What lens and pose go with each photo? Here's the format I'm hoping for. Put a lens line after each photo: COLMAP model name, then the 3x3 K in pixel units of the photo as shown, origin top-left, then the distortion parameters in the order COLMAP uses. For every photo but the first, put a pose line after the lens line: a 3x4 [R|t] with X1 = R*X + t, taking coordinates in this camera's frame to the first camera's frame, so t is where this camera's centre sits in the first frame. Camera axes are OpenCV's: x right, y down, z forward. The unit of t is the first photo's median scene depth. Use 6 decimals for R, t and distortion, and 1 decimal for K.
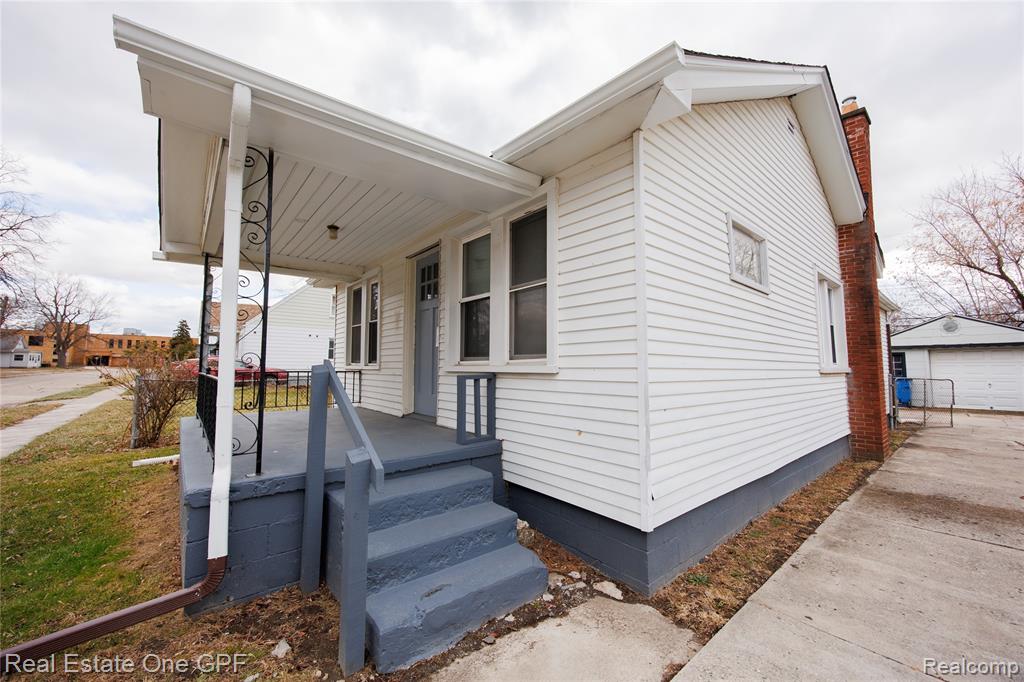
lens RADIAL K [[395.5, 0, 512.0], [0, 395.5, 341.0], [0, 0, 1]] dist [-0.001217, -0.000313]
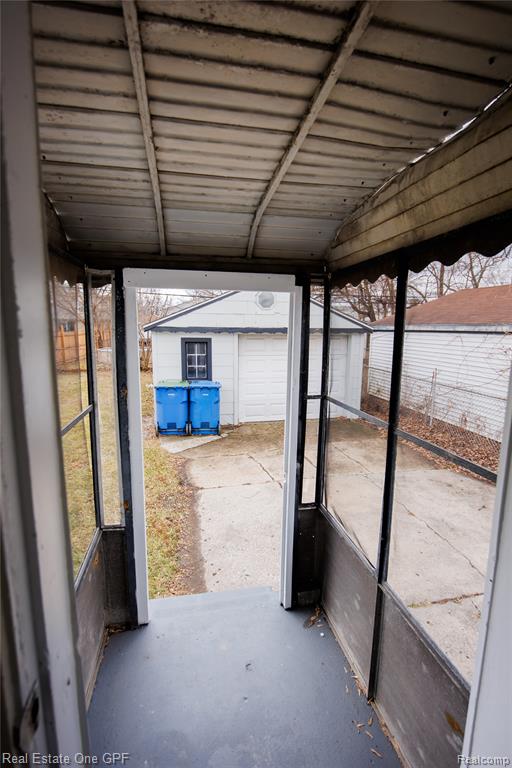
lens RADIAL K [[342.9, 0, 254.5], [0, 342.9, 385.2], [0, 0, 1]] dist [-0.005754, -0.000355]
pose [[0.489174, -0.142837, 0.860411, 1.528772], [-0.066387, 0.977539, 0.200025, -0.023687], [-0.869656, -0.154967, 0.468704, 1.837906]]
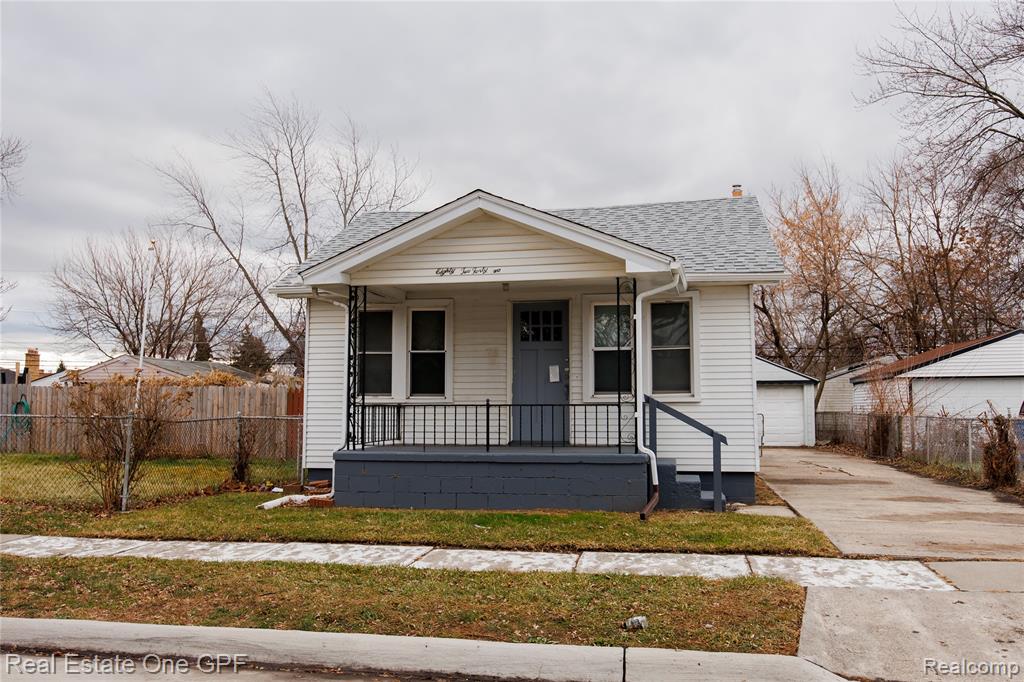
lens RADIAL K [[909.7, 0, 512.0], [0, 909.7, 341.0], [0, 0, 1]] dist [0.012105, 0.005263]
pose [[0.773796, 0.043501, 0.631940, -1.851778], [-0.036659, 0.999042, -0.023883, -0.037830], [-0.632374, -0.004686, 0.774649, -0.966138]]
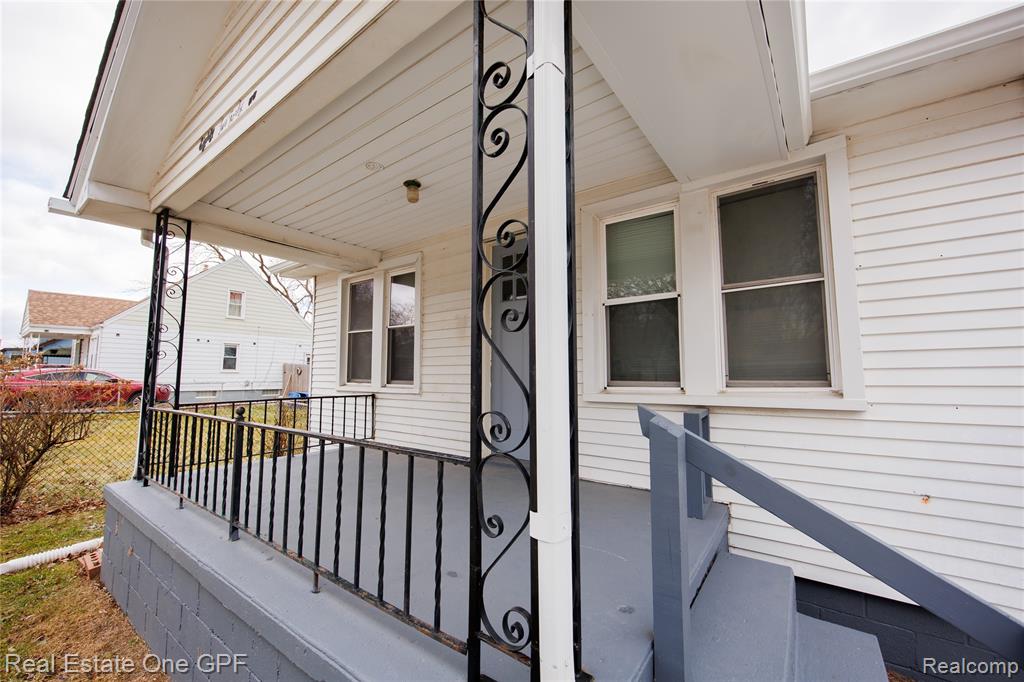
lens RADIAL K [[402.9, 0, 510.8], [0, 402.9, 342.8], [0, 0, 1]] dist [-0.001492, 0.000032]
pose [[0.971513, 0.014634, 0.236534, -0.386025], [-0.010848, 0.999792, -0.017298, -0.010993], [-0.236738, 0.014239, 0.971469, 0.268346]]
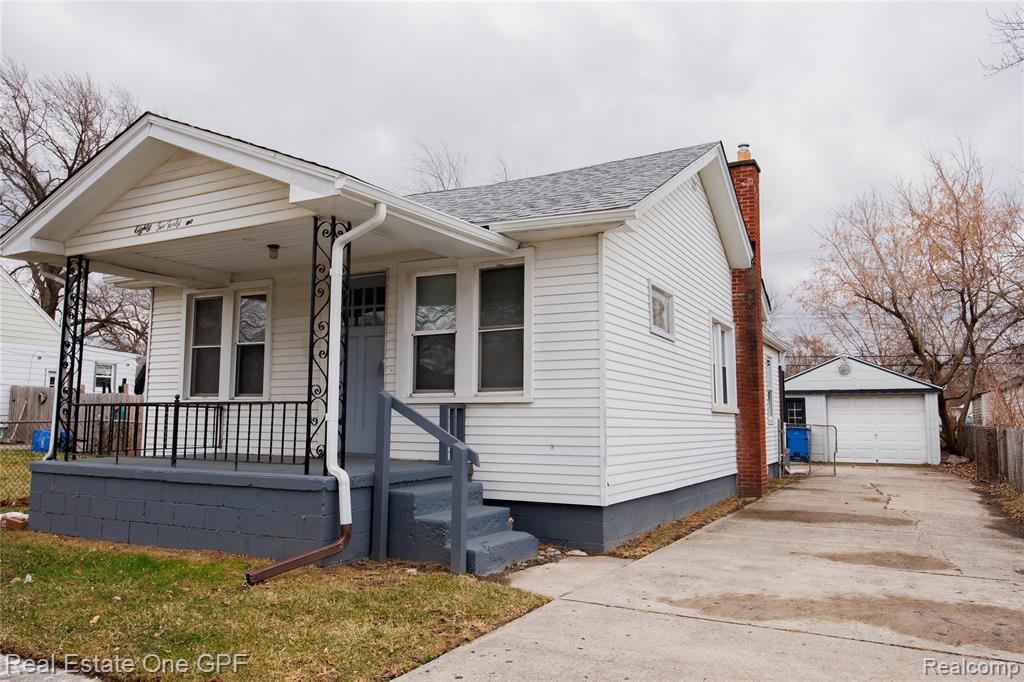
lens RADIAL K [[754.2, 0, 515.4], [0, 754.2, 346.9], [0, 0, 1]] dist [-0.001685, -0.003628]
pose [[0.927500, 0.041108, 0.371555, -0.493445], [-0.028983, 0.998851, -0.038162, -0.001484], [-0.372697, 0.024627, 0.927626, -0.717526]]
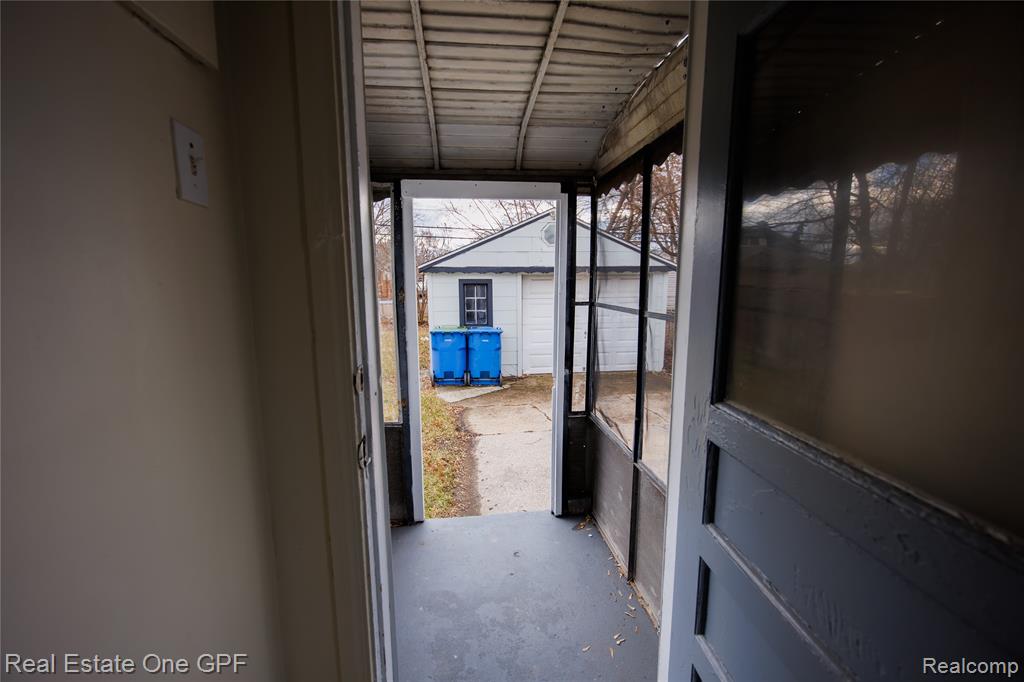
lens RADIAL K [[405.4, 0, 510.6], [0, 405.4, 345.8], [0, 0, 1]] dist [-0.000069, -0.000006]
pose [[0.563711, -0.140191, 0.813988, 1.466048], [-0.046492, 0.978543, 0.200729, 0.015180], [-0.824663, -0.150997, 0.545097, 1.772174]]
